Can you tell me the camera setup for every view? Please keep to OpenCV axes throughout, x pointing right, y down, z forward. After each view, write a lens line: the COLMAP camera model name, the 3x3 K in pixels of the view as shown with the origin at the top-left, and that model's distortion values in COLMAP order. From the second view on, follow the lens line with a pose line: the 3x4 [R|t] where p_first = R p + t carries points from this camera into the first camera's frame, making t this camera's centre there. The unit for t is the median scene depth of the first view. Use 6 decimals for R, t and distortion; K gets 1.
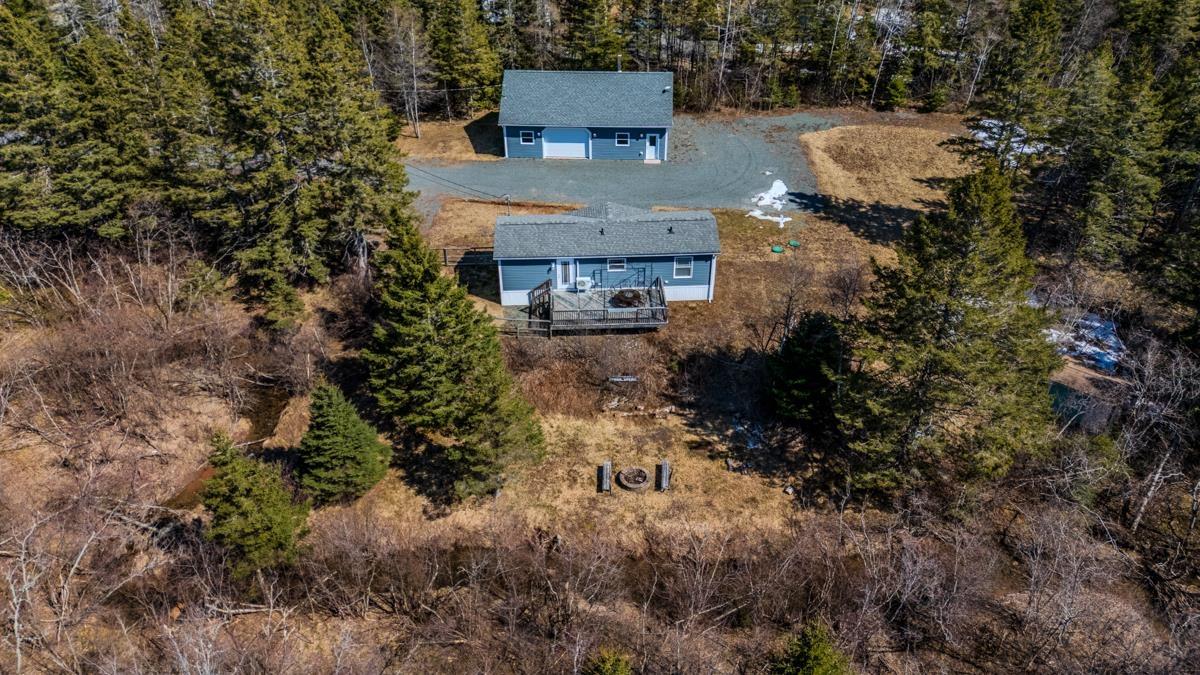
lens RADIAL K [[899.1, 0, 599.8], [0, 899.1, 337.4], [0, 0, 1]] dist [0.036904, -0.008203]
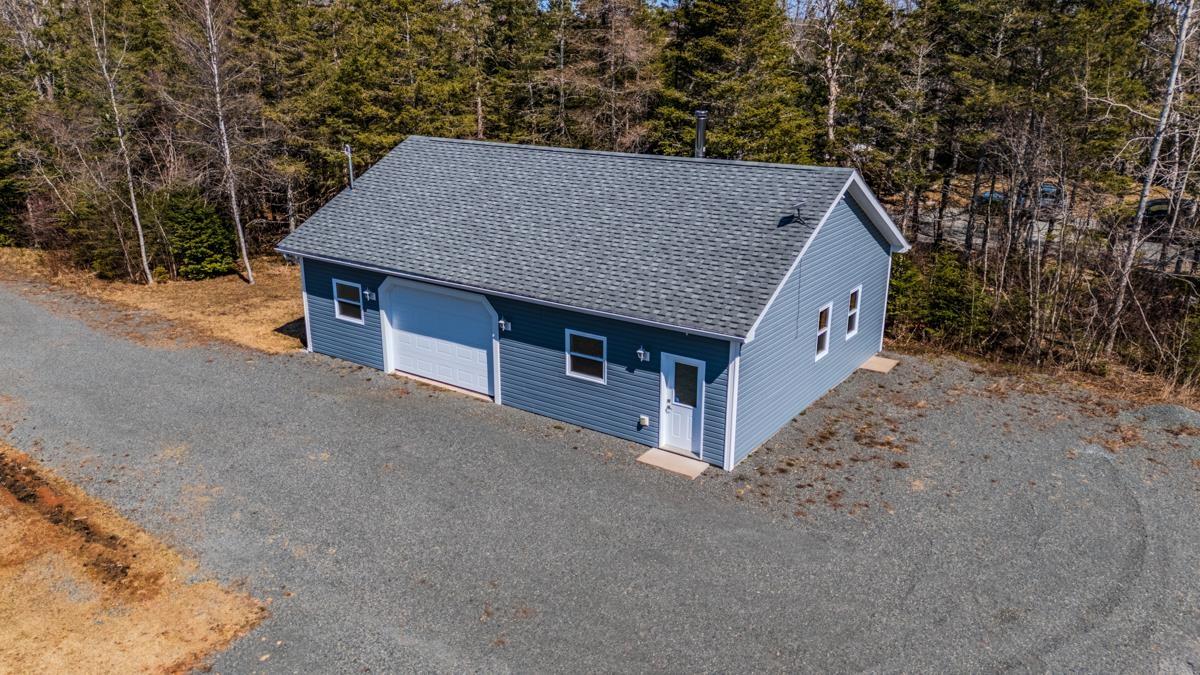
lens RADIAL K [[899.1, 0, 601.5], [0, 899.1, 338.4], [0, 0, 1]] dist [0.036904, -0.008203]
pose [[0.849829, 0.169086, -0.499200, 0.163225], [-0.306893, 0.928768, -0.207863, -0.169814], [0.428494, 0.329849, 0.841185, 0.770489]]
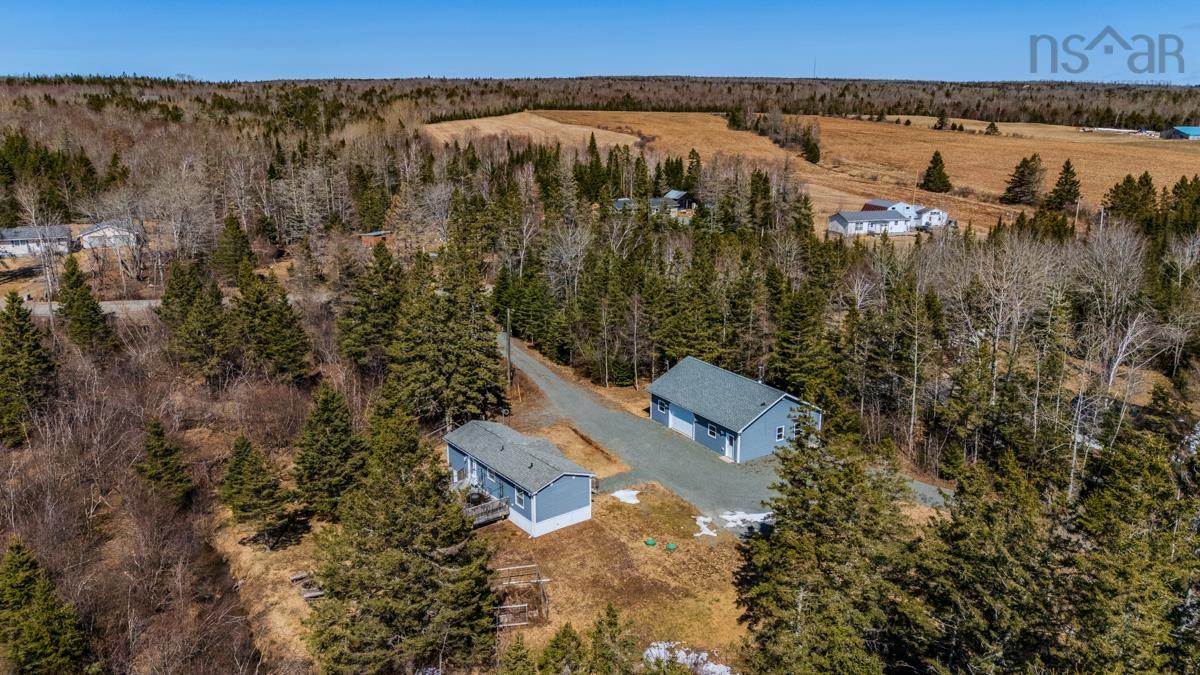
lens RADIAL K [[899.1, 0, 601.1], [0, 899.1, 336.5], [0, 0, 1]] dist [0.036904, -0.008203]
pose [[0.563418, 0.214722, -0.797781, 0.799217], [-0.471995, 0.876192, -0.097511, -0.149722], [0.678071, 0.431488, 0.595011, 0.203774]]
